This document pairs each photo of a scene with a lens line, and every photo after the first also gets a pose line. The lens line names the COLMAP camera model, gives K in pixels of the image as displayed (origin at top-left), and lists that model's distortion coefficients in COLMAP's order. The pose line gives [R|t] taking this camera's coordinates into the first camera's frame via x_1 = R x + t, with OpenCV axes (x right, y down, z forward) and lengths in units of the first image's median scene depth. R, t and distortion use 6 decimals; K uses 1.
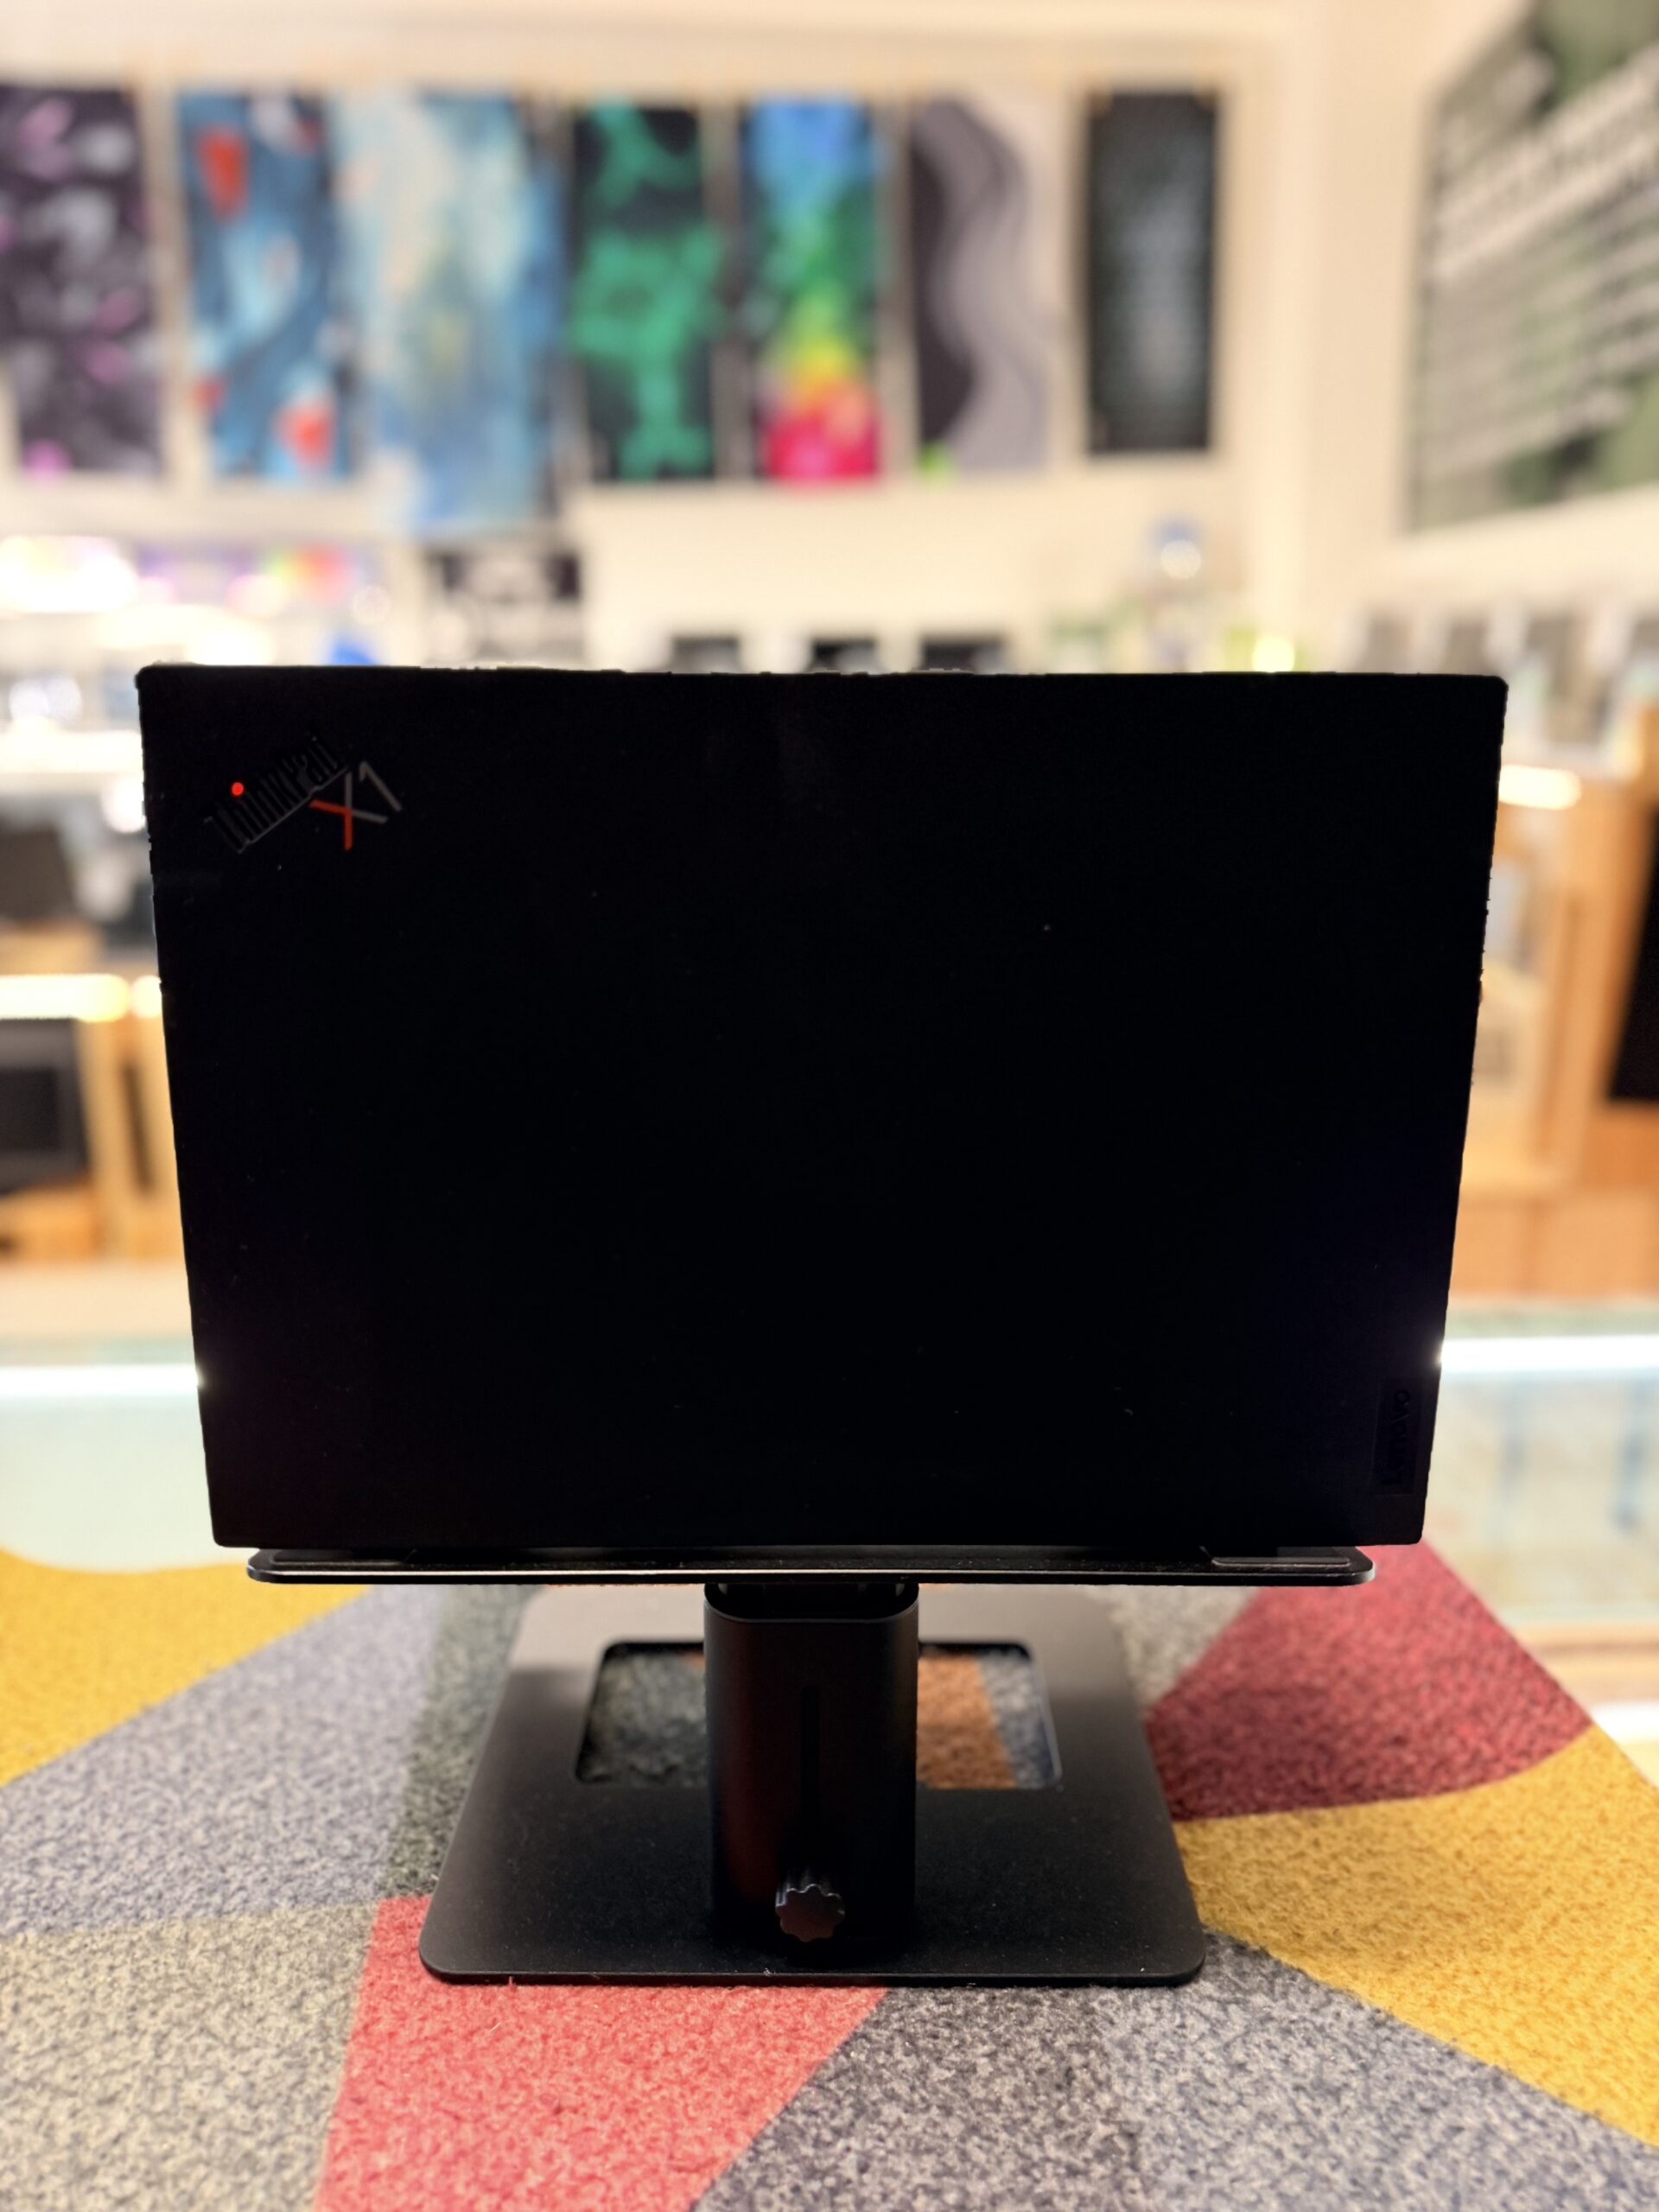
lens RADIAL K [[1605.3, 0, 829.5], [0, 1605.3, 1106.0], [0, 0, 1]] dist [-0.036888, 0.012414]
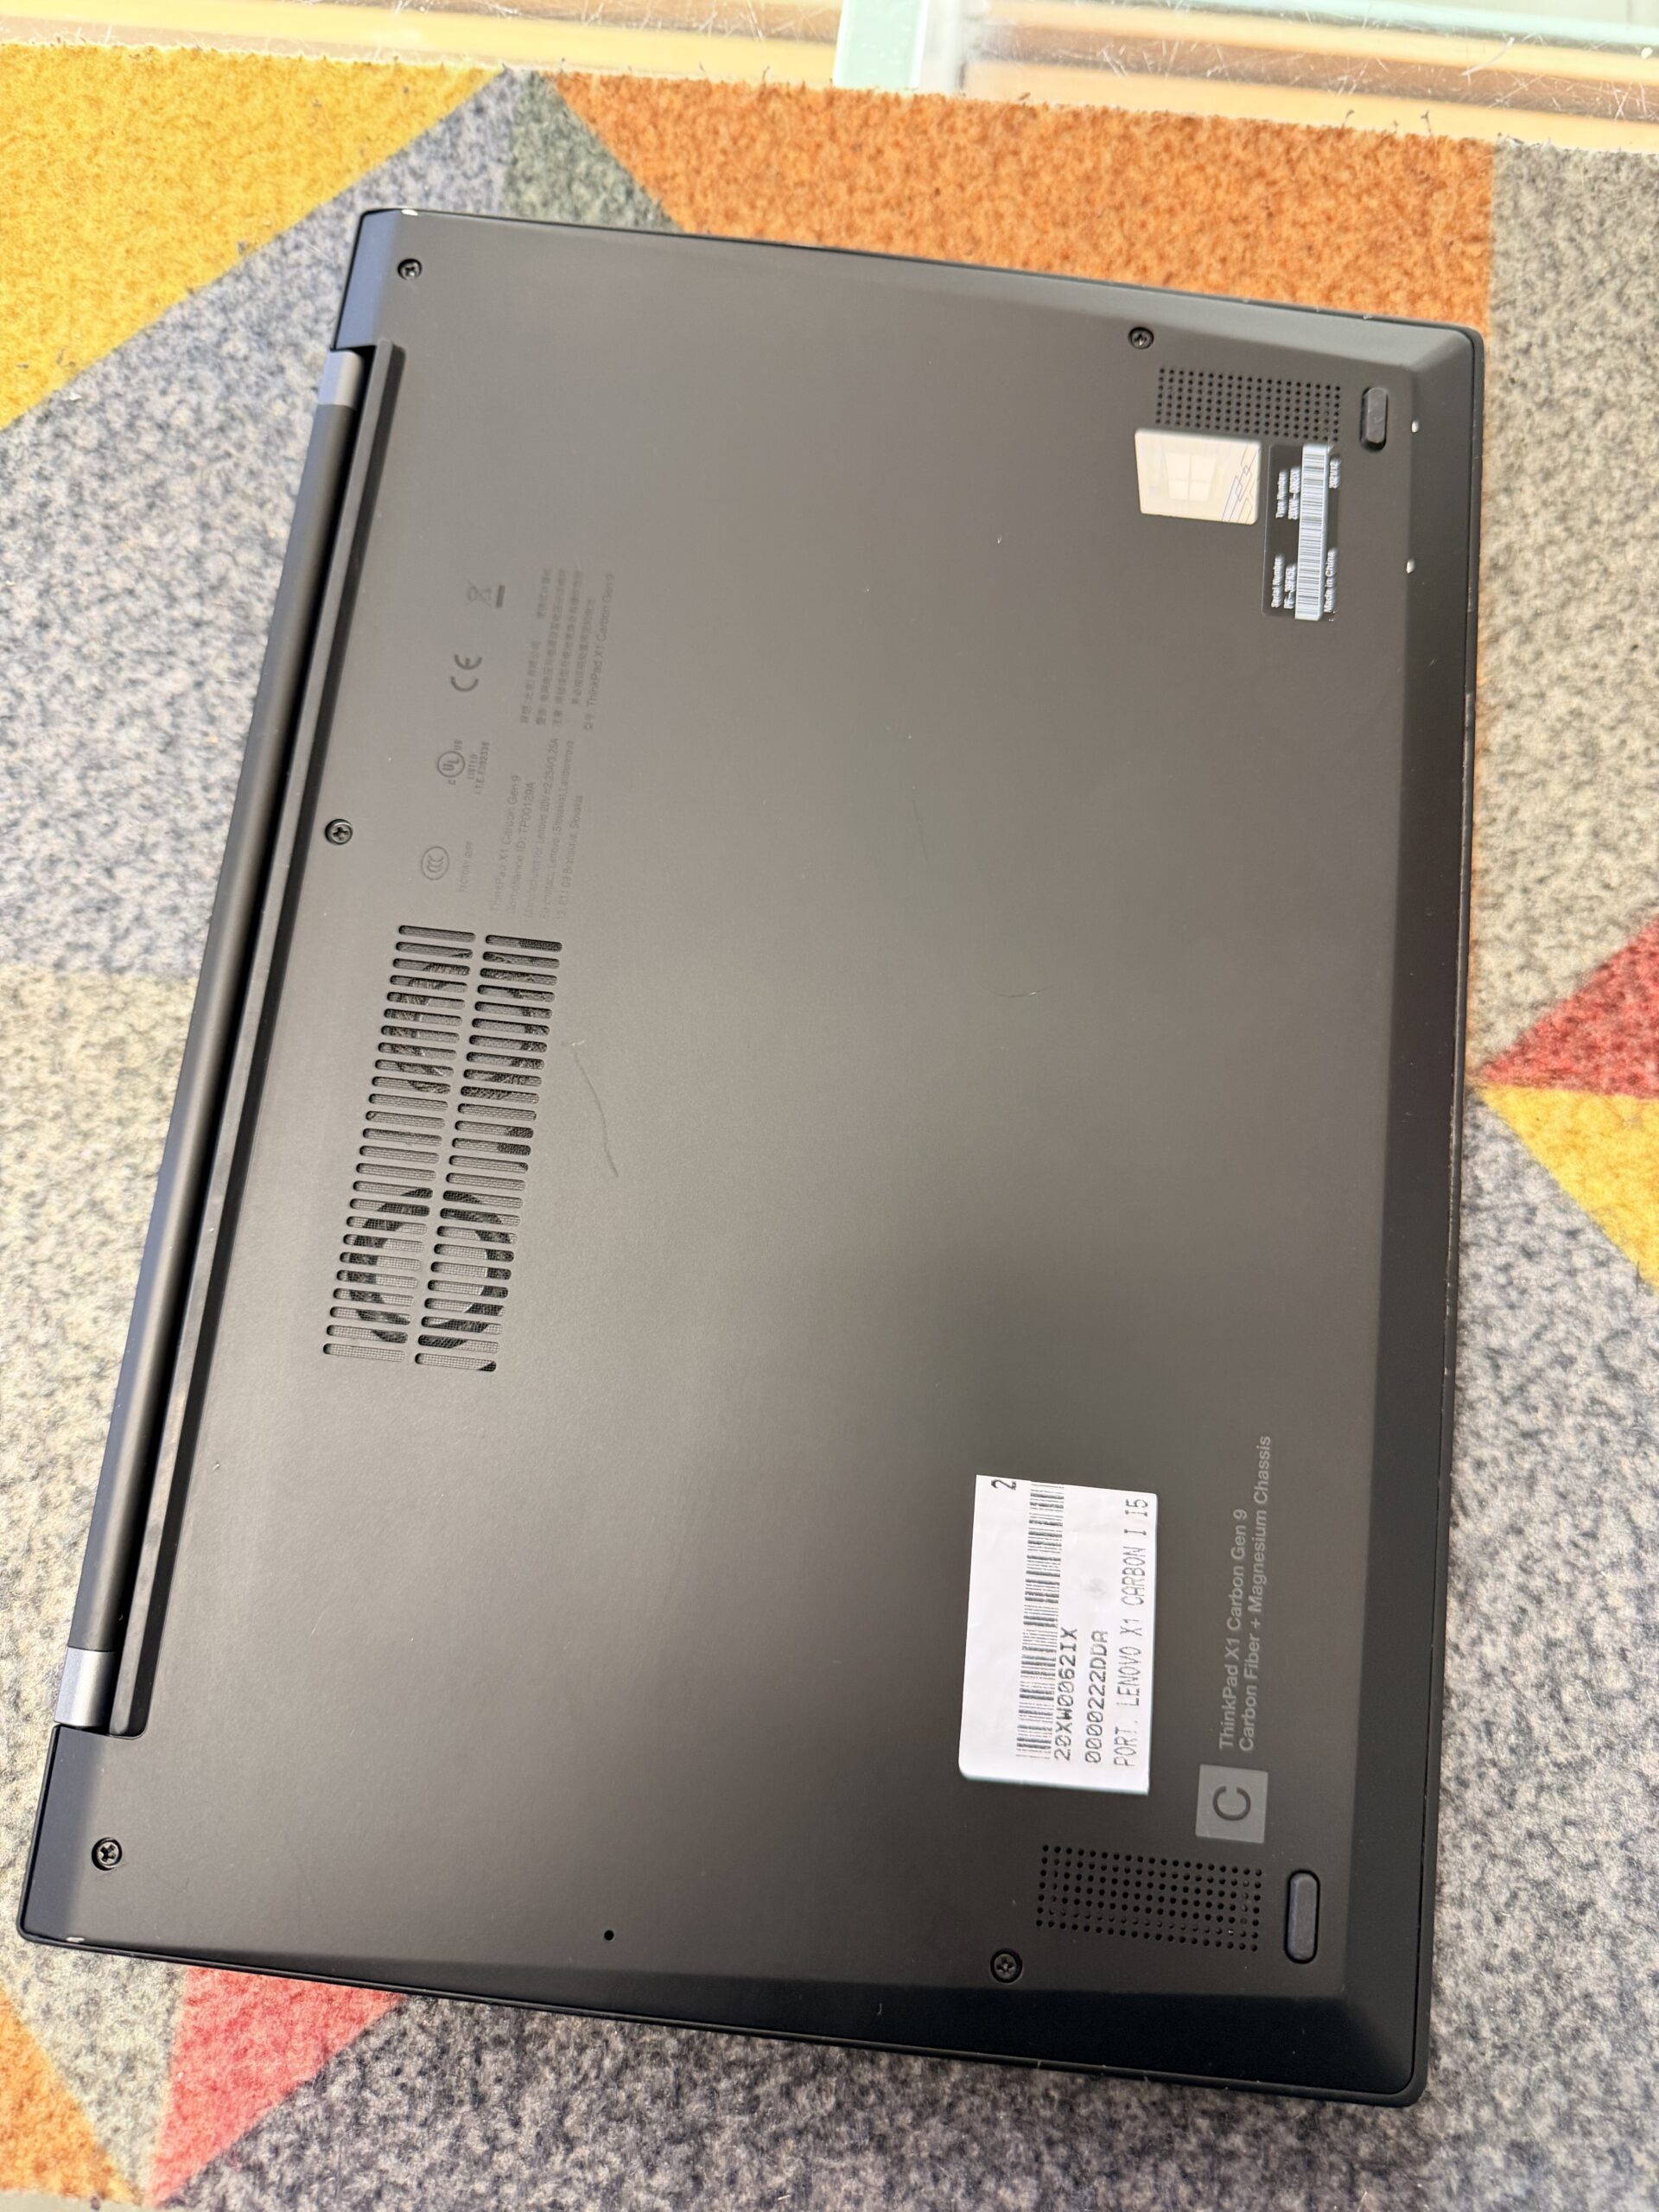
lens RADIAL K [[1605.3, 0, 829.5], [0, 1605.3, 1106.0], [0, 0, 1]] dist [-0.036888, 0.012414]
pose [[0.975552, 0.211929, -0.058174, -0.064843], [-0.044655, 0.450337, 0.891741, -0.035543], [0.215184, -0.867342, 0.448791, 0.763970]]
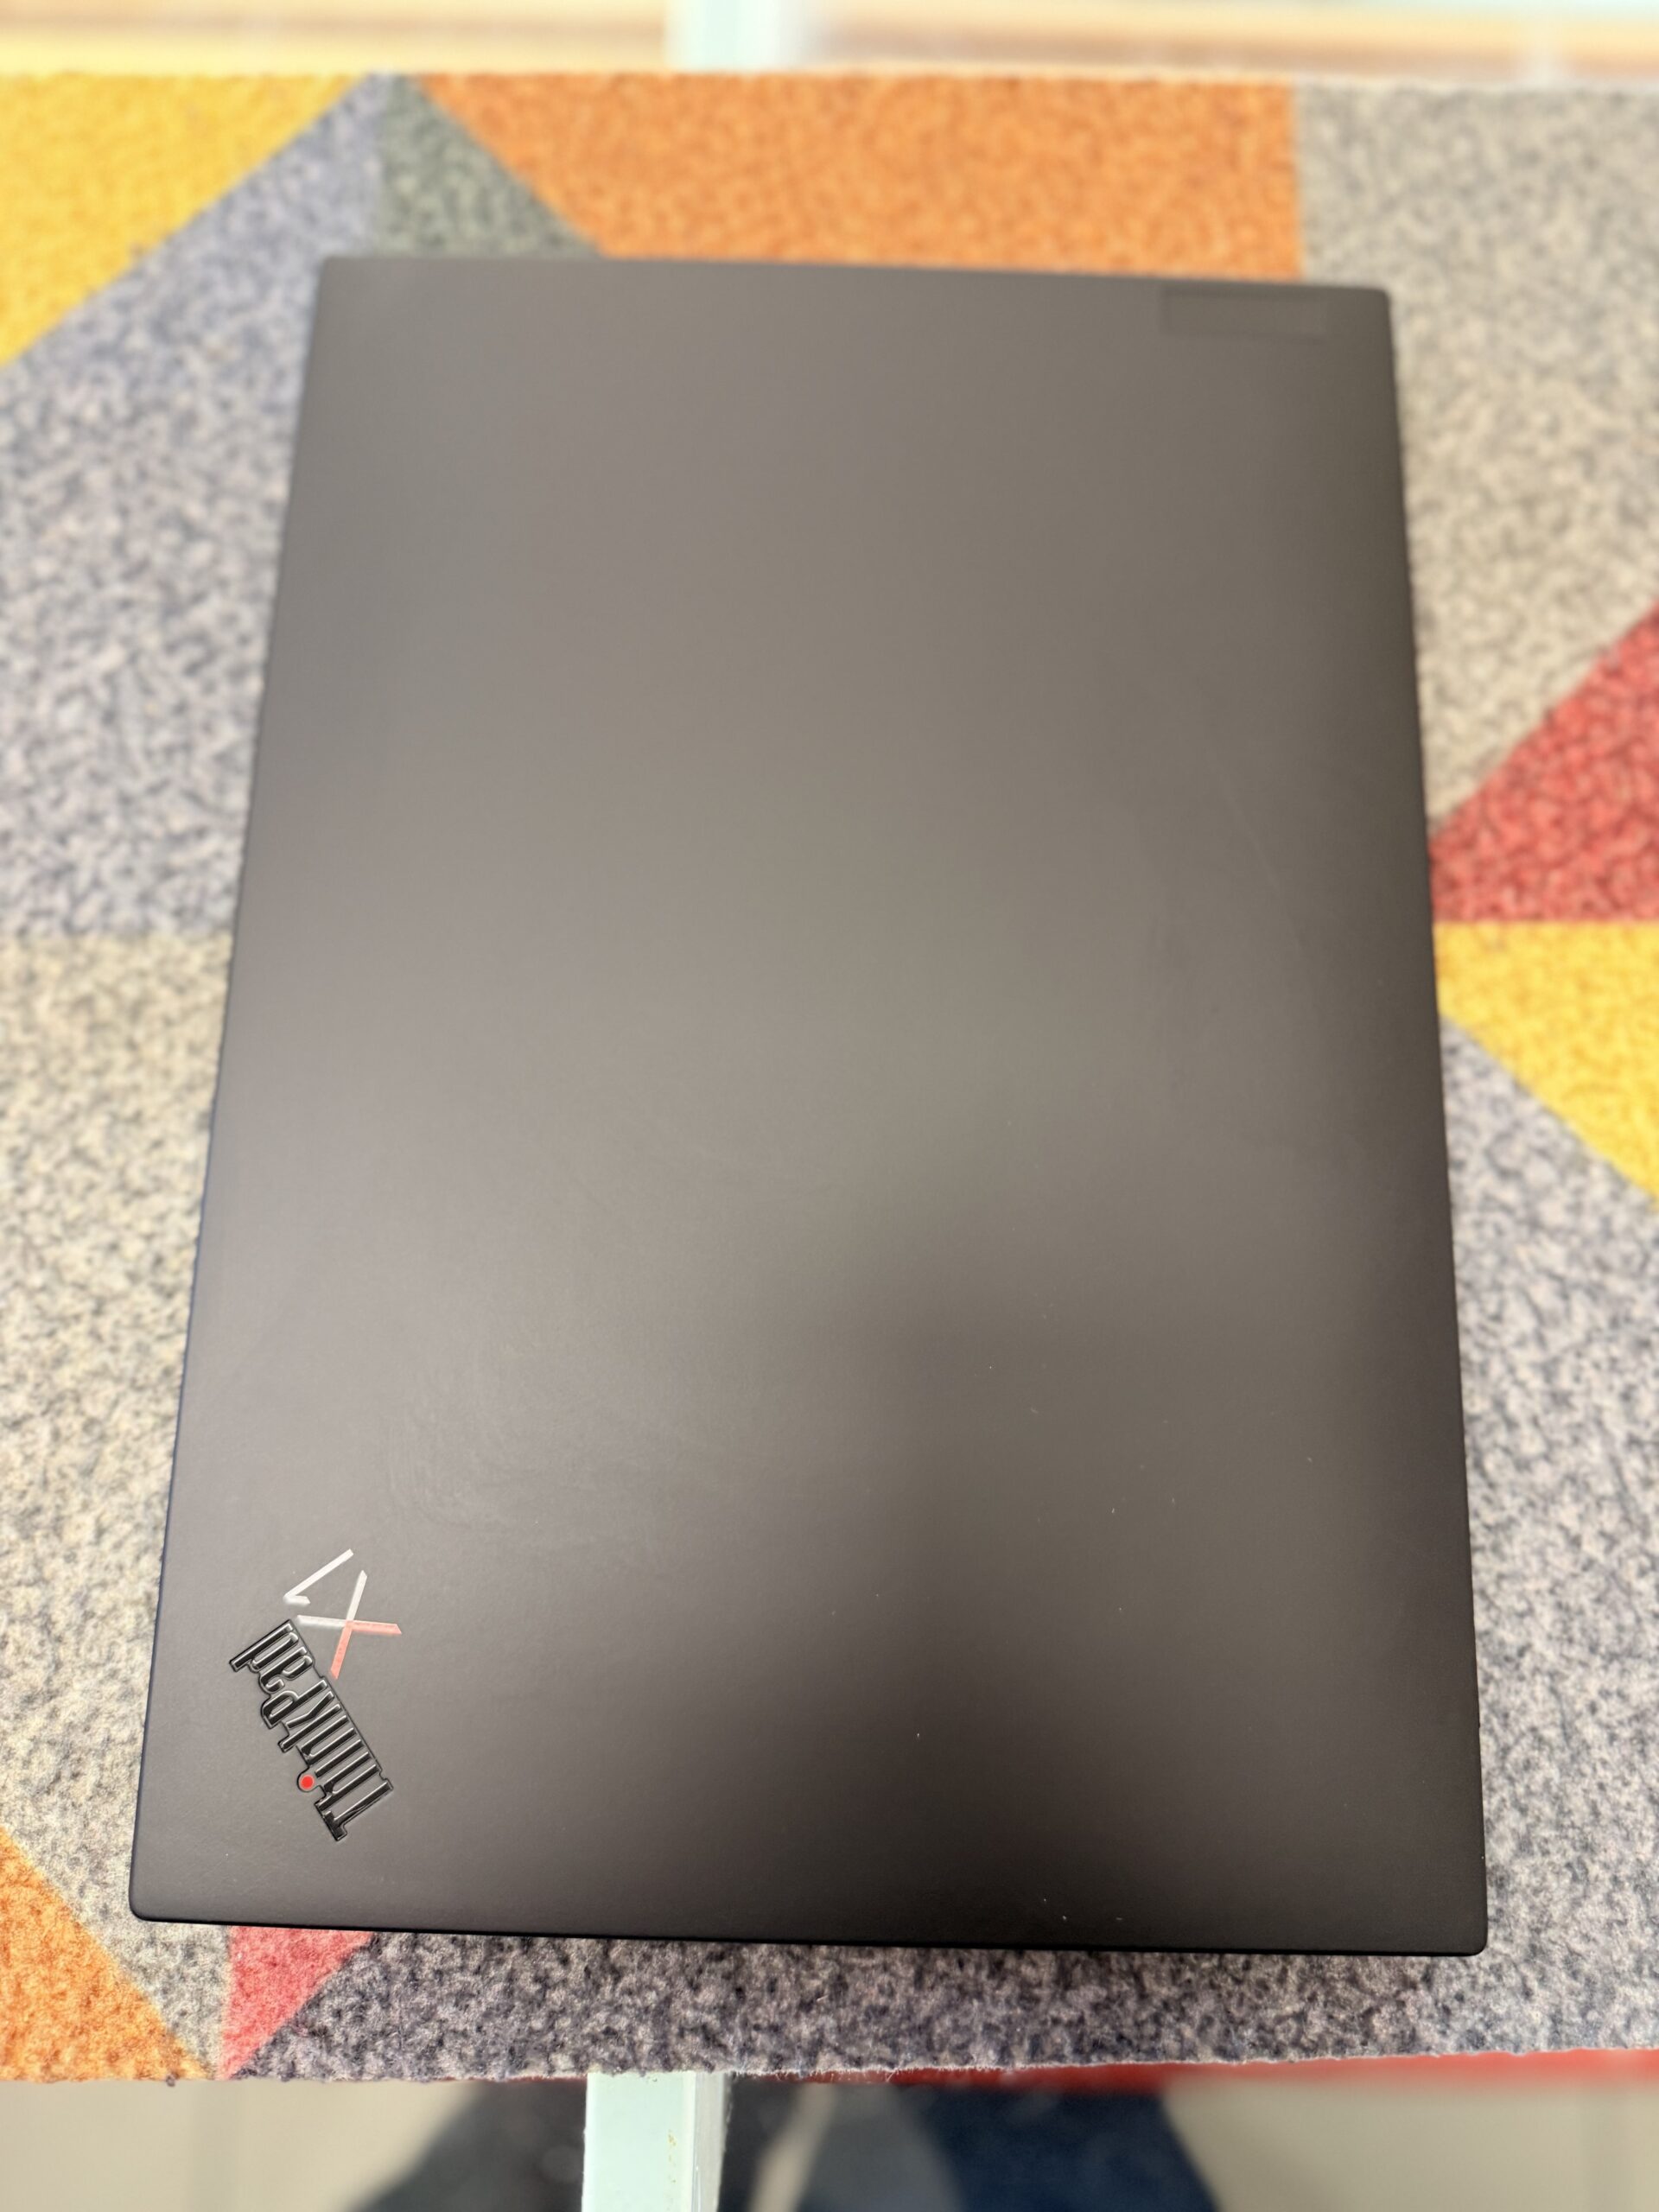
lens RADIAL K [[1605.3, 0, 829.5], [0, 1605.3, 1106.0], [0, 0, 1]] dist [-0.036888, 0.012414]
pose [[0.992679, 0.120512, -0.008119, -0.064396], [-0.049398, 0.466408, 0.883189, -0.050830], [0.110222, -0.876322, 0.468946, 0.692069]]
